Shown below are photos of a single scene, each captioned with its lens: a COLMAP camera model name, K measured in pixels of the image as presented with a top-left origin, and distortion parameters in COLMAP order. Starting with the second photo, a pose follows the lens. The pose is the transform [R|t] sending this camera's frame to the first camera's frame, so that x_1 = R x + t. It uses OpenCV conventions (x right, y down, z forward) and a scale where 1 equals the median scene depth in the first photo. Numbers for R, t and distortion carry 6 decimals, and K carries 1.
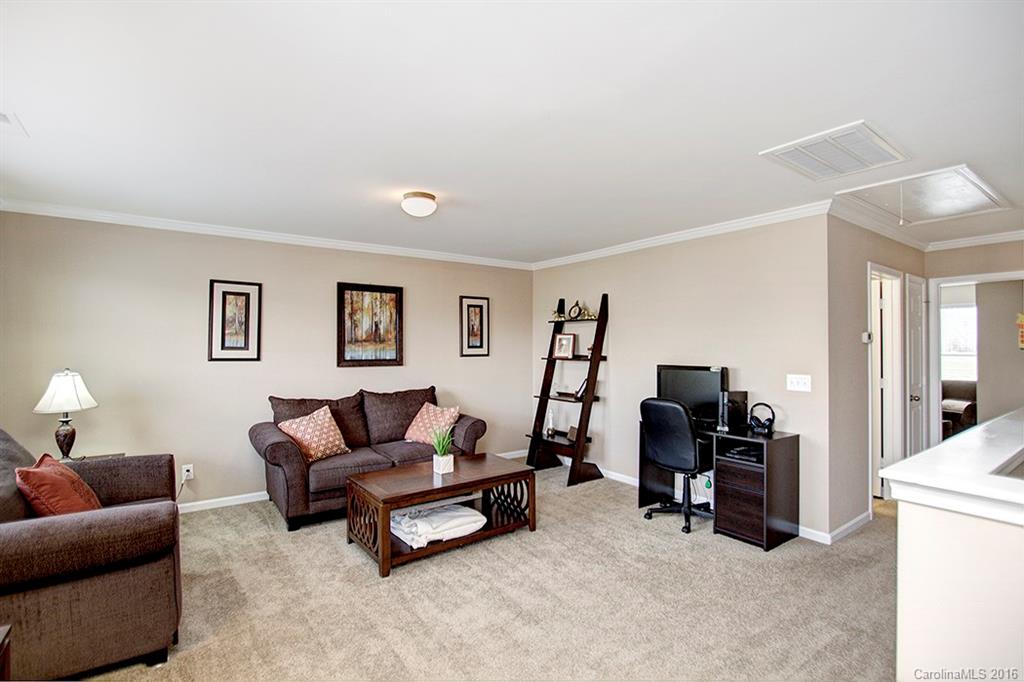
lens RADIAL K [[481.7, 0, 512.0], [0, 481.7, 341.0], [0, 0, 1]] dist [-0.011970, 0.000297]
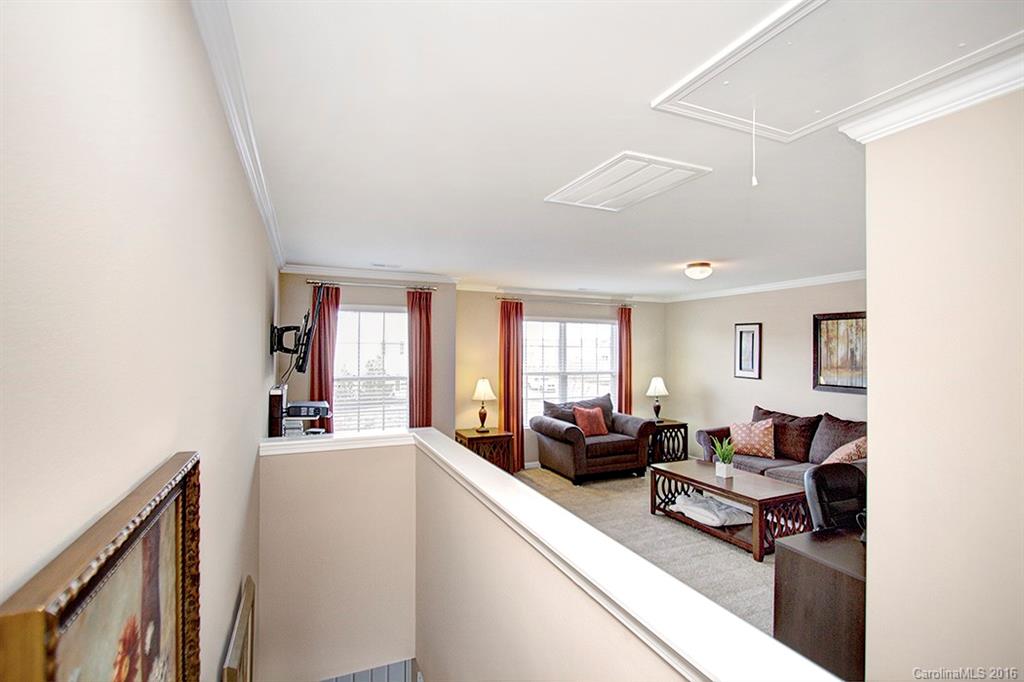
lens RADIAL K [[481.7, 0, 512.0], [0, 481.7, 341.0], [0, 0, 1]] dist [-0.011970, 0.000297]
pose [[-0.215784, -0.022413, -0.976184, 0.871671], [-0.006718, 0.999747, -0.021469, -0.031022], [0.976418, 0.001925, -0.215880, 0.544737]]
